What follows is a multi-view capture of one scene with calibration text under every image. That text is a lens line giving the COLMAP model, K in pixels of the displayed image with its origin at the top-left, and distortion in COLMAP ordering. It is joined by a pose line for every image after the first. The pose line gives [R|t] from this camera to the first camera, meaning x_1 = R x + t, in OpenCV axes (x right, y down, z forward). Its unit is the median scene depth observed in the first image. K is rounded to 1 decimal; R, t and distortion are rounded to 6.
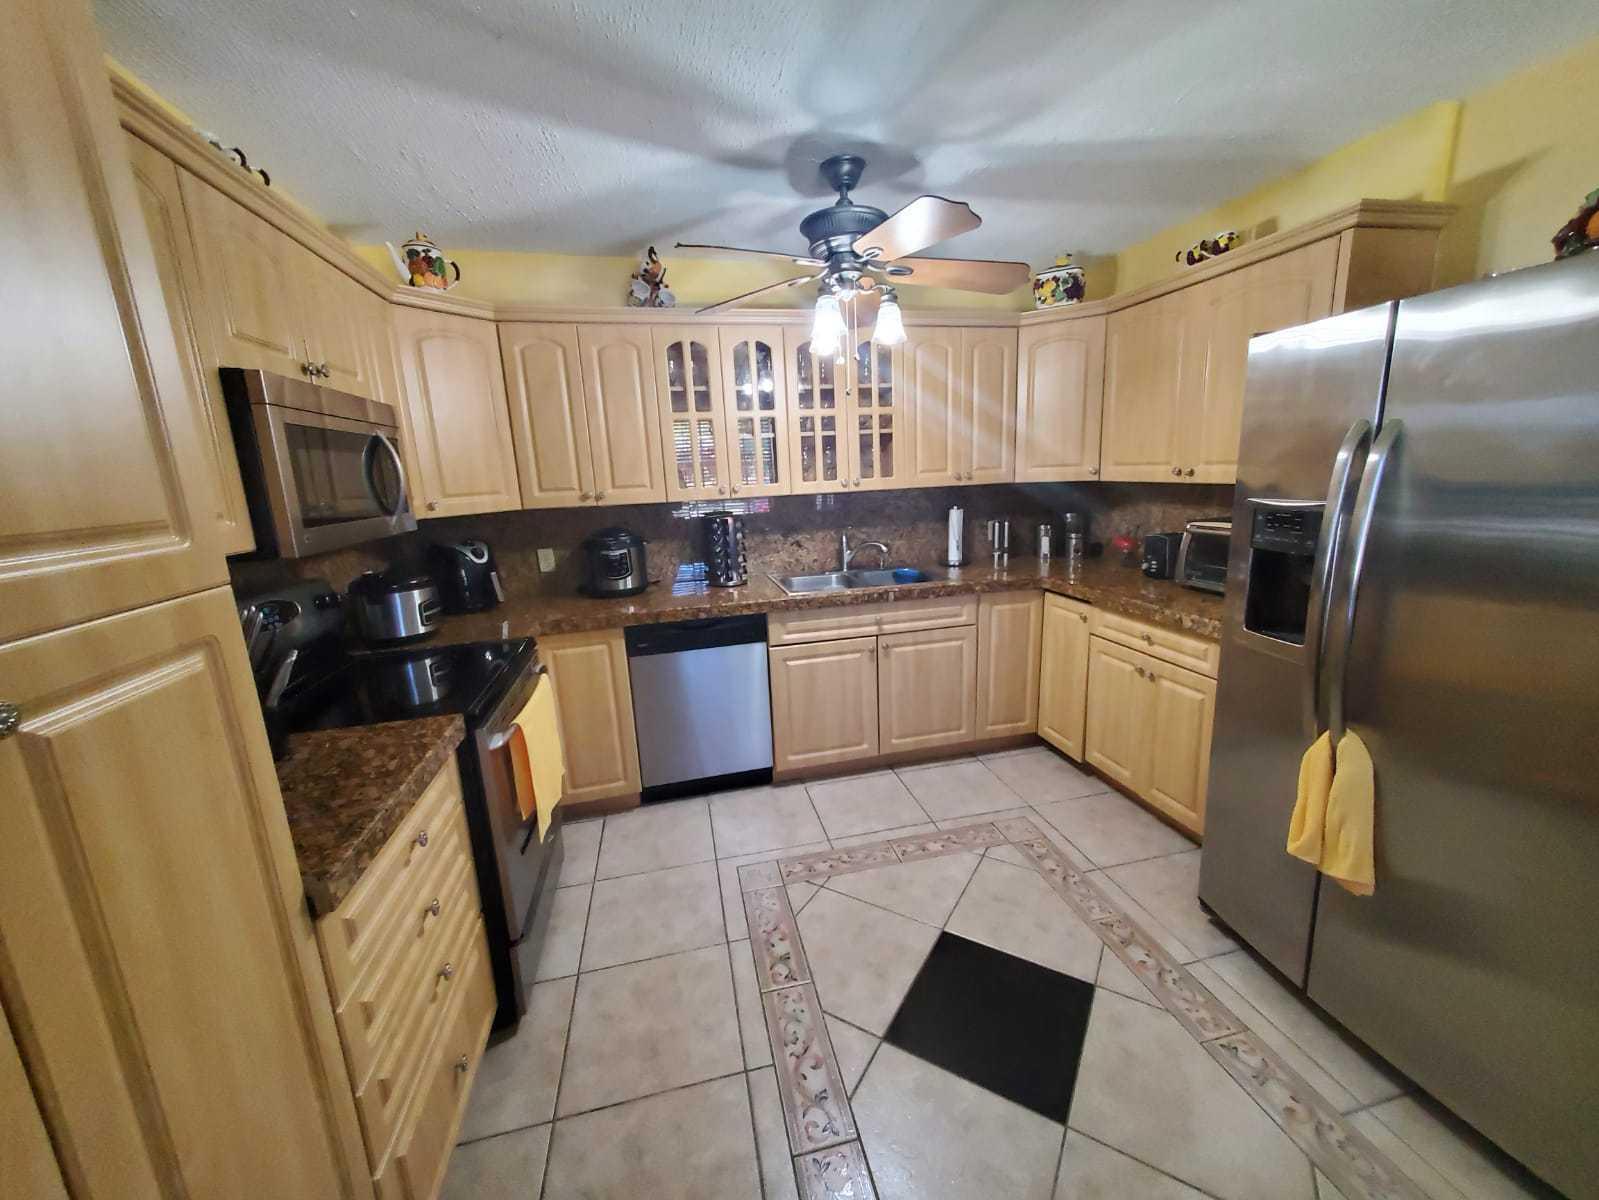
lens RADIAL K [[629.1, 0, 810.8], [0, 629.1, 599.7], [0, 0, 1]] dist [0.008730, -0.000374]
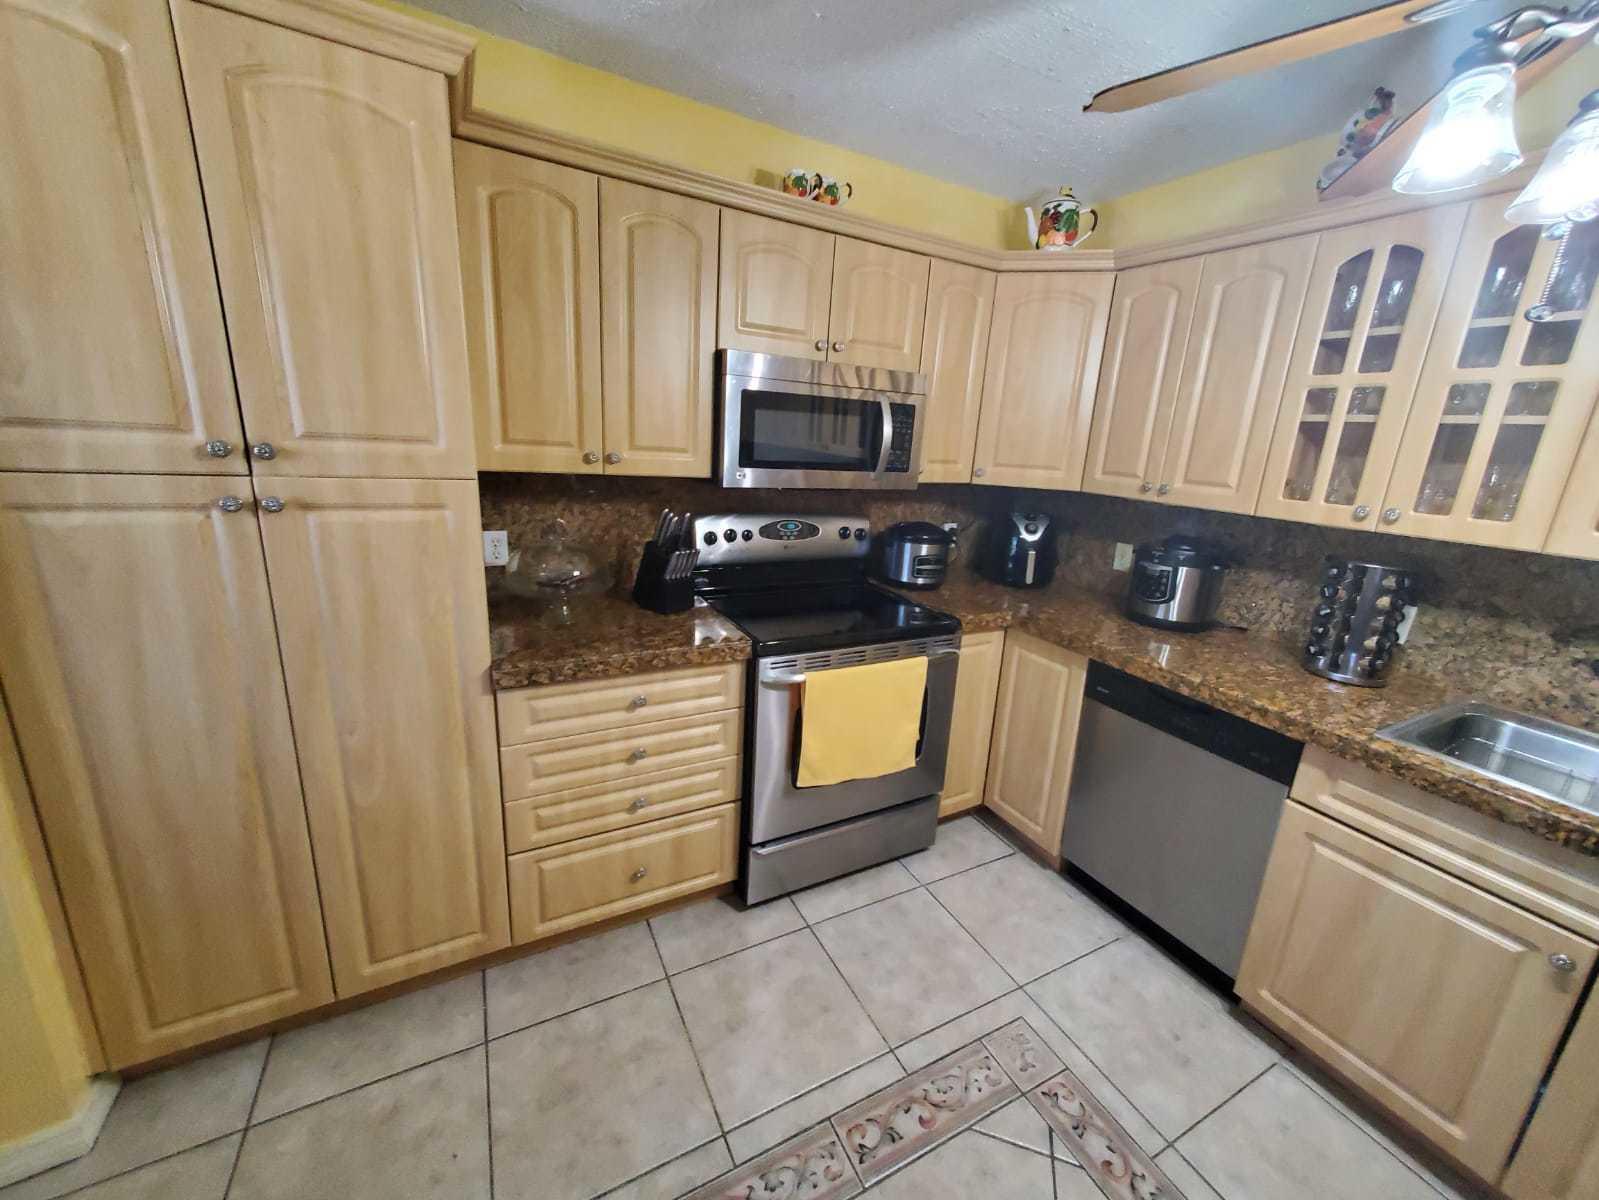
lens RADIAL K [[629.1, 0, 809.5], [0, 629.1, 595.5], [0, 0, 1]] dist [0.008730, -0.000374]
pose [[0.253859, 0.306261, -0.917475, 0.287232], [-0.269618, 0.933357, 0.236961, -0.111371], [0.928903, 0.187214, 0.319514, 0.389078]]
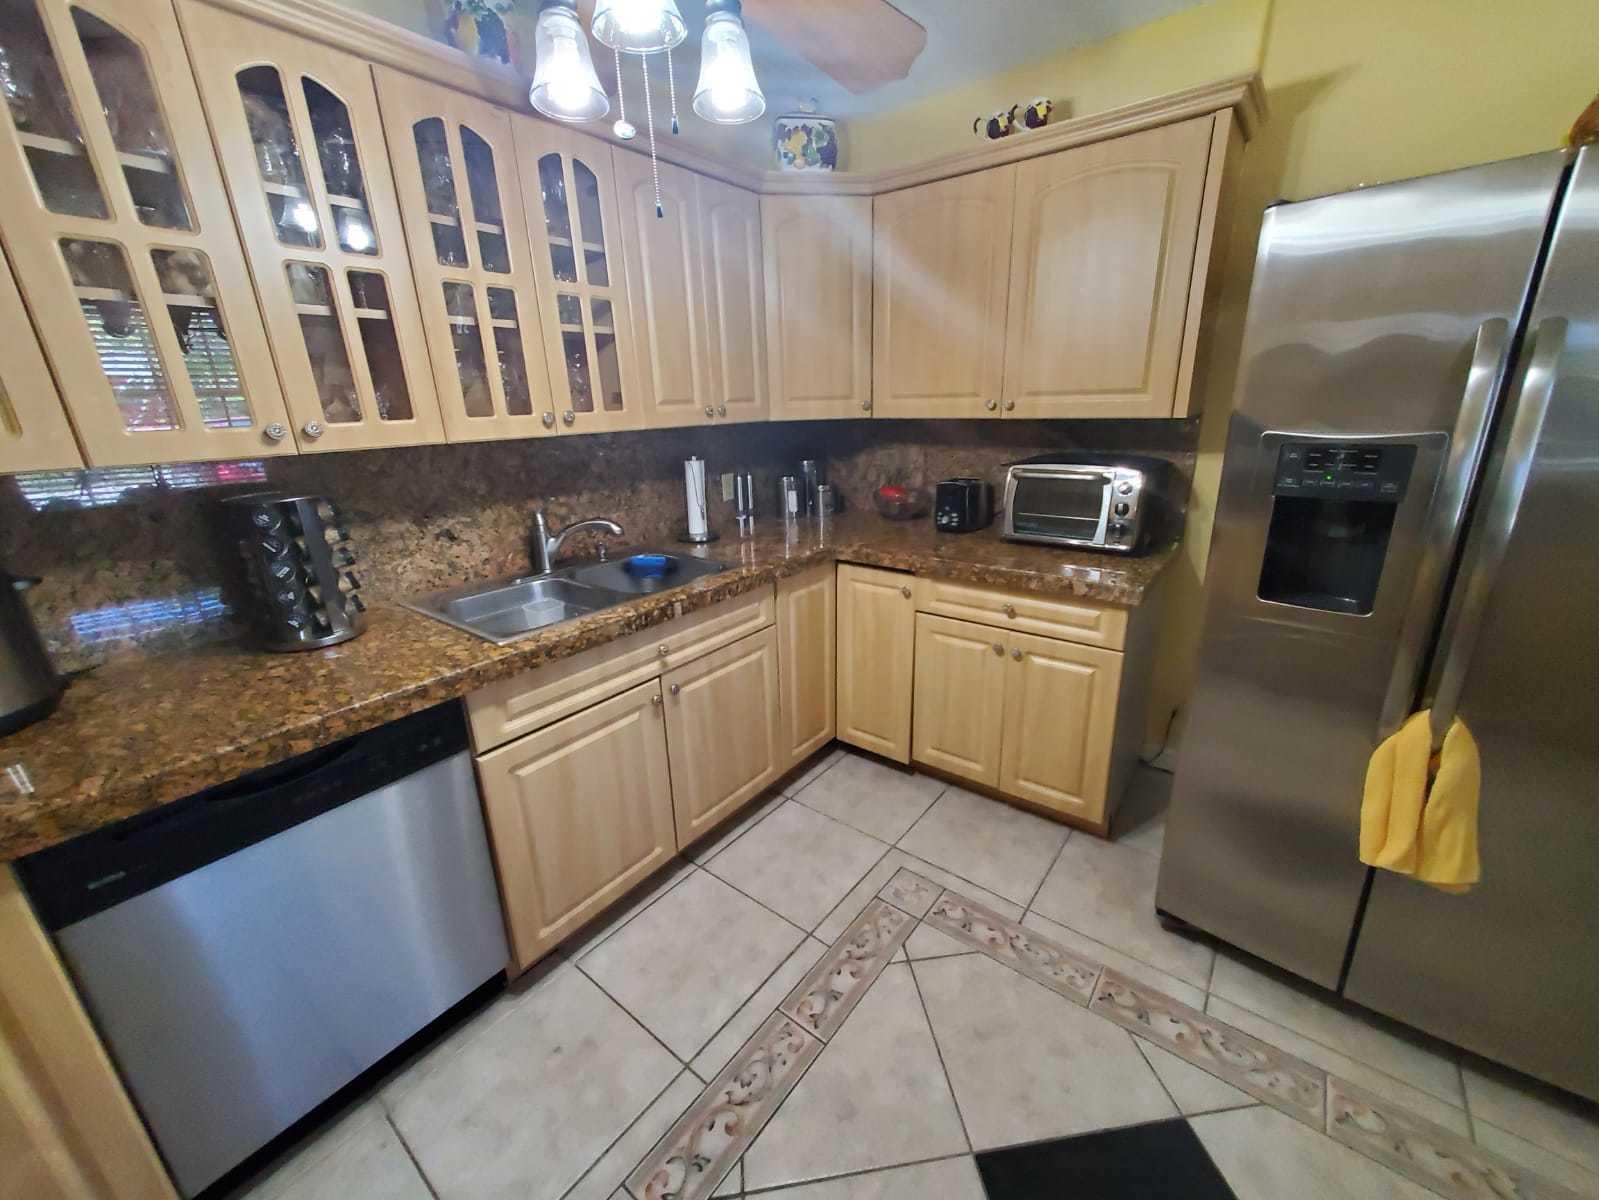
lens RADIAL K [[629.1, 0, 811.4], [0, 629.1, 598.2], [0, 0, 1]] dist [0.008730, -0.000374]
pose [[0.776989, -0.170466, 0.605994, -0.140862], [0.123776, 0.985217, 0.118439, -0.073184], [-0.617225, -0.017019, 0.786602, 0.451248]]
